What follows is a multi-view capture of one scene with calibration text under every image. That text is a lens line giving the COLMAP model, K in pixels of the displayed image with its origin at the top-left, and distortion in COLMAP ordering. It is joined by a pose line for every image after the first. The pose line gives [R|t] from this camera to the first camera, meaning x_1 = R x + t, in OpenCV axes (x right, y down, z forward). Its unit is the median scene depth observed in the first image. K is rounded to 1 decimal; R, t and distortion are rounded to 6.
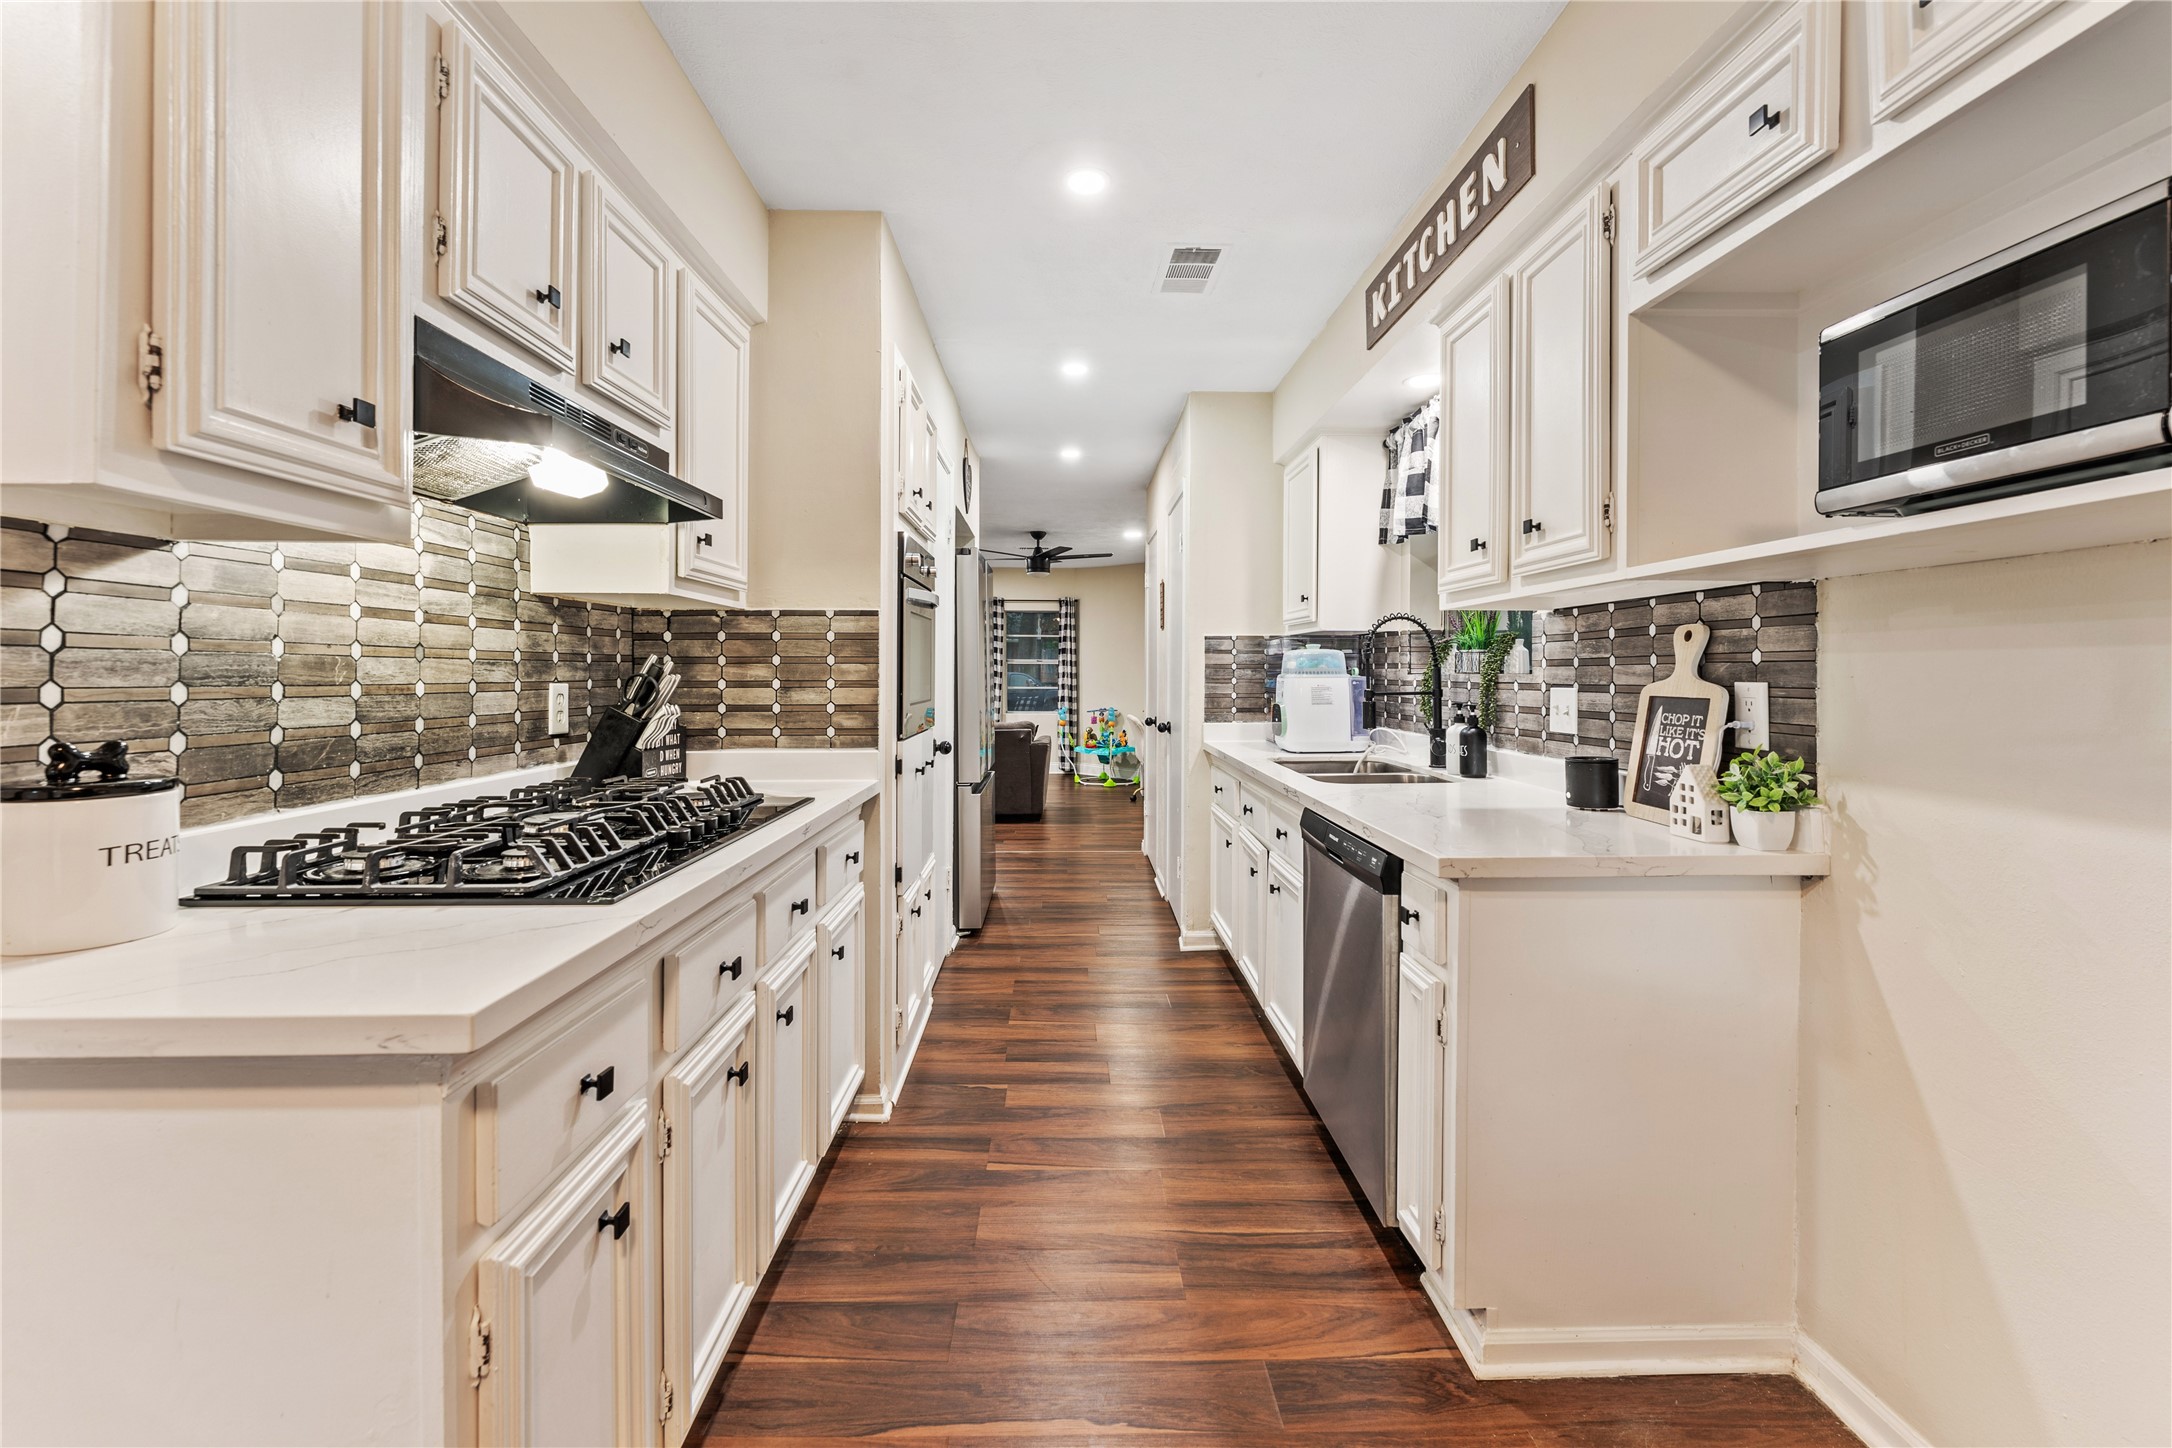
lens RADIAL K [[886.5, 0, 1076.5], [0, 886.5, 666.8], [0, 0, 1]] dist [-0.003673, -0.000004]
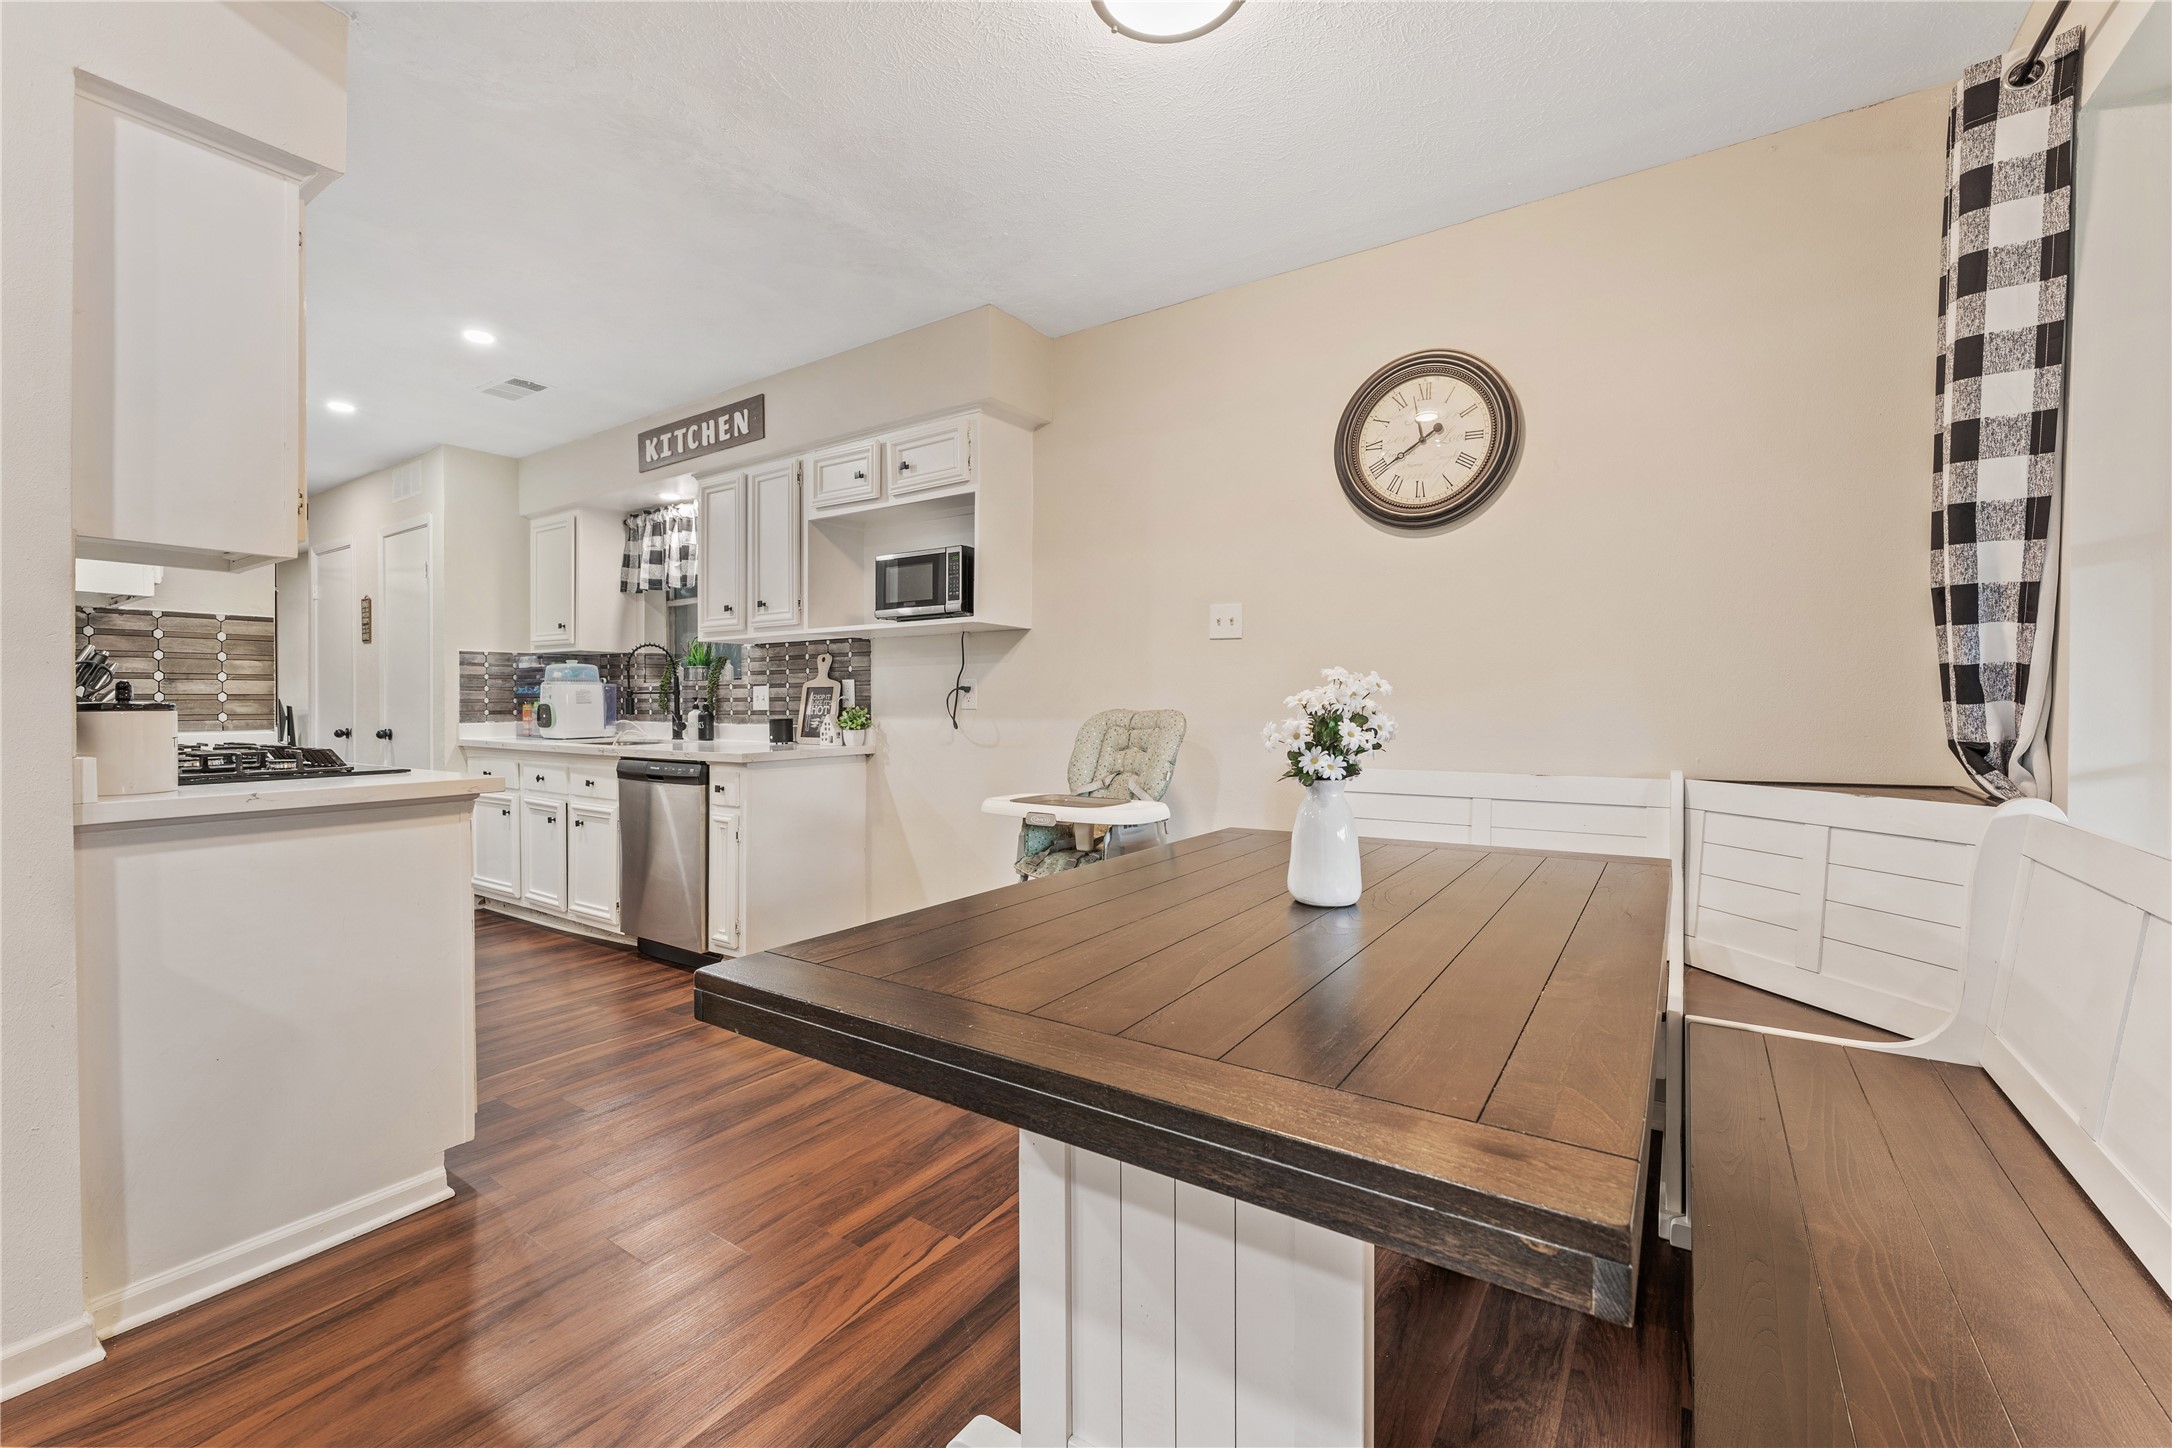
lens RADIAL K [[886.5, 0, 1085.2], [0, 886.5, 716.2], [0, 0, 1]] dist [-0.003673, -0.000004]
pose [[0.567695, -0.016518, 0.823073, -0.627486], [-0.000503, 0.999792, 0.020412, 0.049850], [-0.823239, -0.012002, 0.567568, -0.657188]]
